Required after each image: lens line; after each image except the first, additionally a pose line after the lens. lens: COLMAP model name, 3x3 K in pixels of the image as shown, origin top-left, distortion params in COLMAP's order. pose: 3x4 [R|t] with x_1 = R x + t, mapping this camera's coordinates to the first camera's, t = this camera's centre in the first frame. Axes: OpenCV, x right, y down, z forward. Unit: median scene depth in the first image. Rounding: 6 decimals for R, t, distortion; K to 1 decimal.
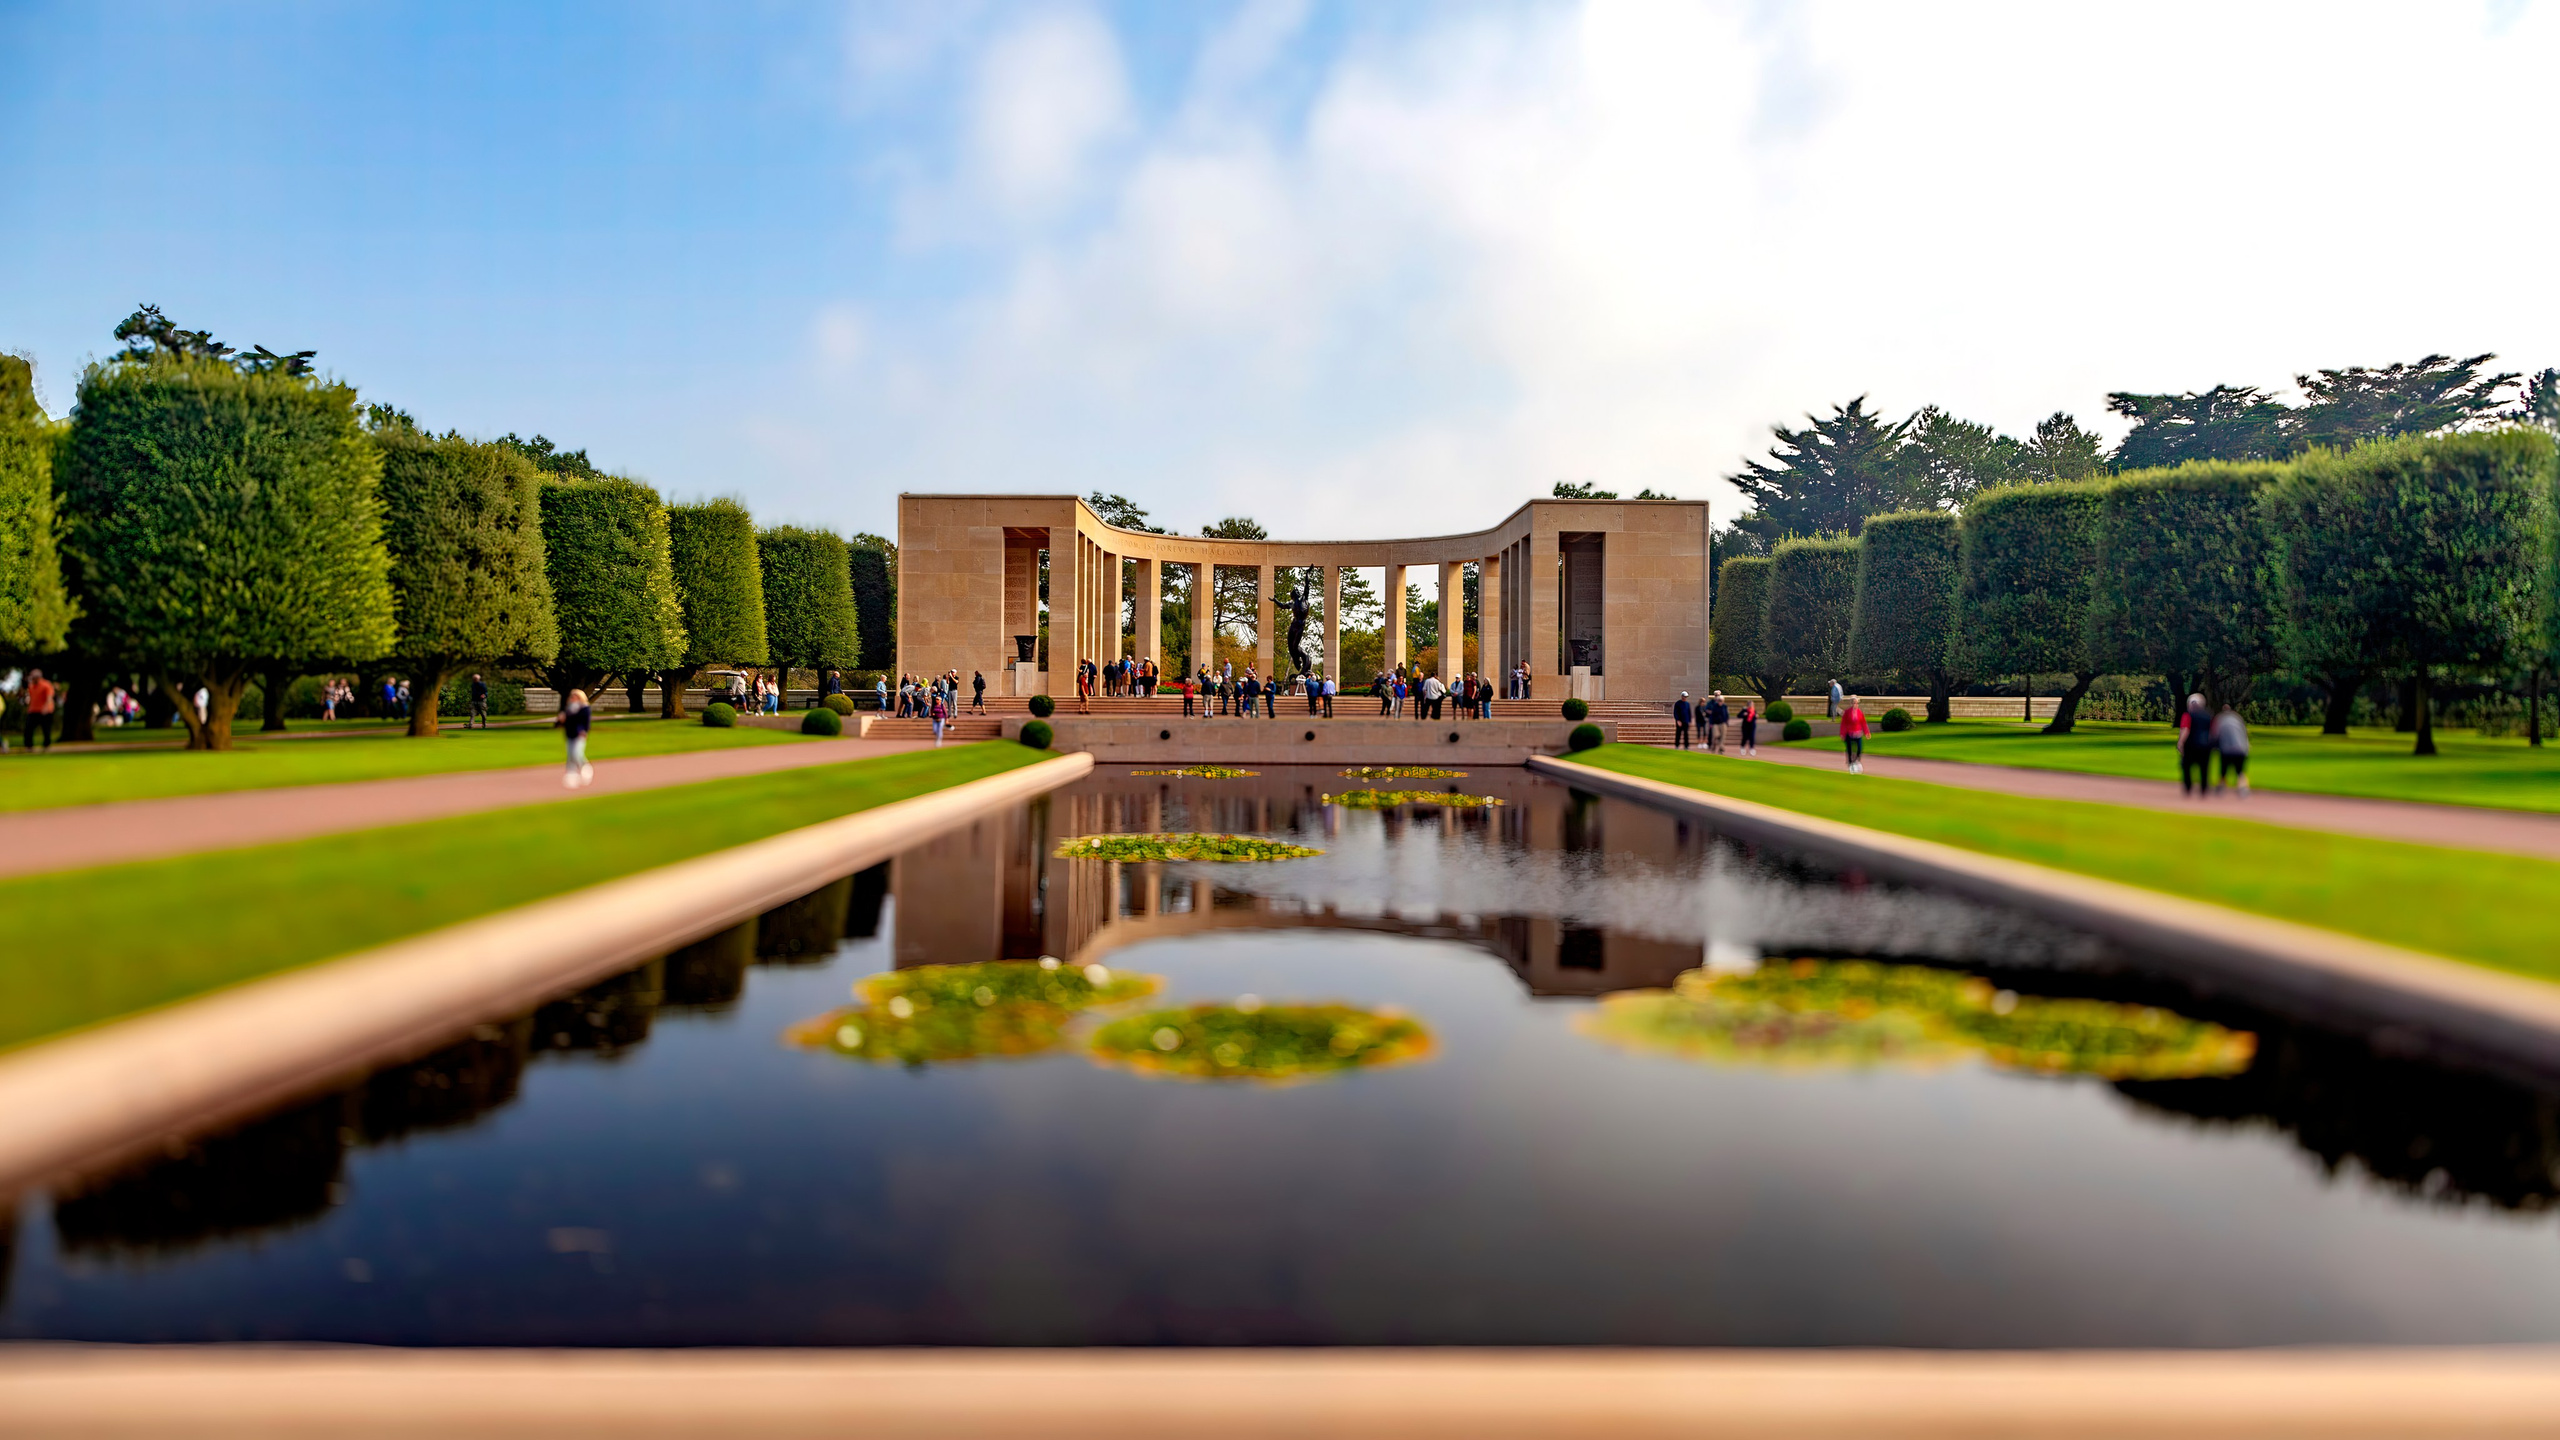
lens RADIAL K [[1743.4, 0, 1257.5], [0, 1743.4, 692.5], [0, 0, 1]] dist [-0.009385, -0.011734]
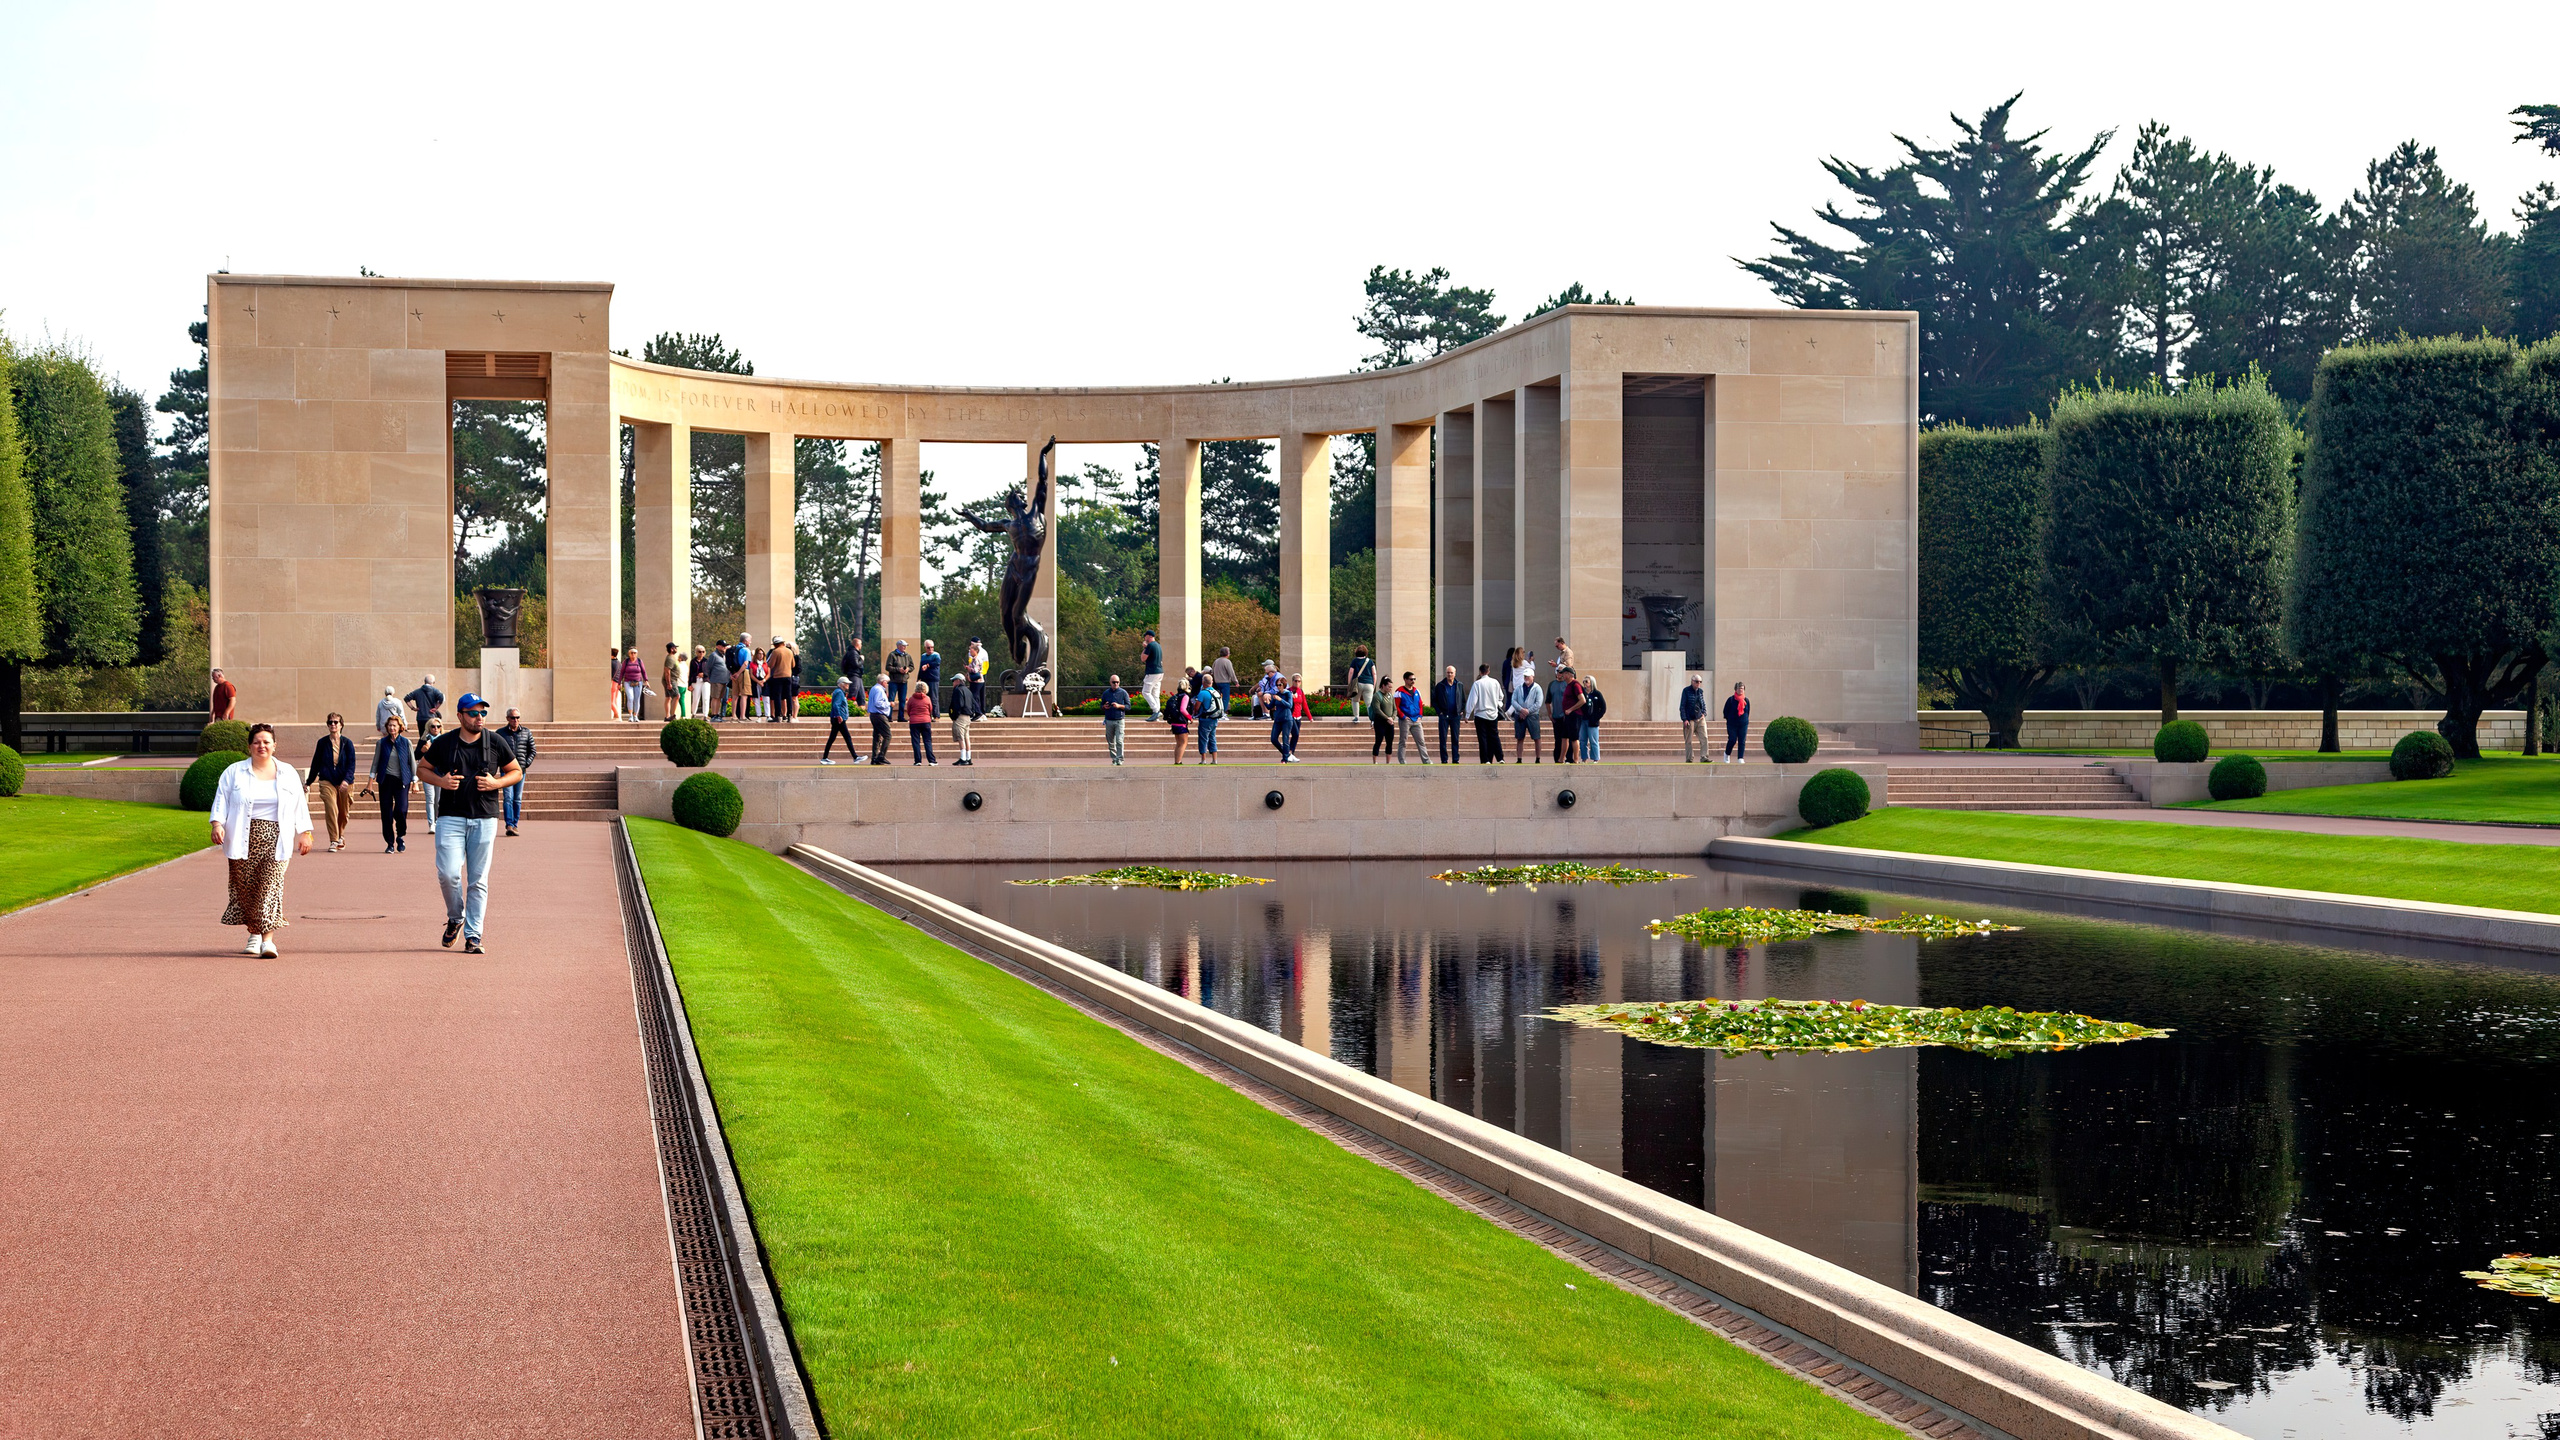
lens RADIAL K [[3742.0, 0, 1255.1], [0, 3742.0, 653.2], [0, 0, 1]] dist [0.025914, 0.000000]
pose [[0.982947, -0.004333, 0.183836, -0.115369], [0.007148, 0.999867, -0.014653, -0.000153], [-0.183748, 0.015717, 0.982848, -0.000599]]
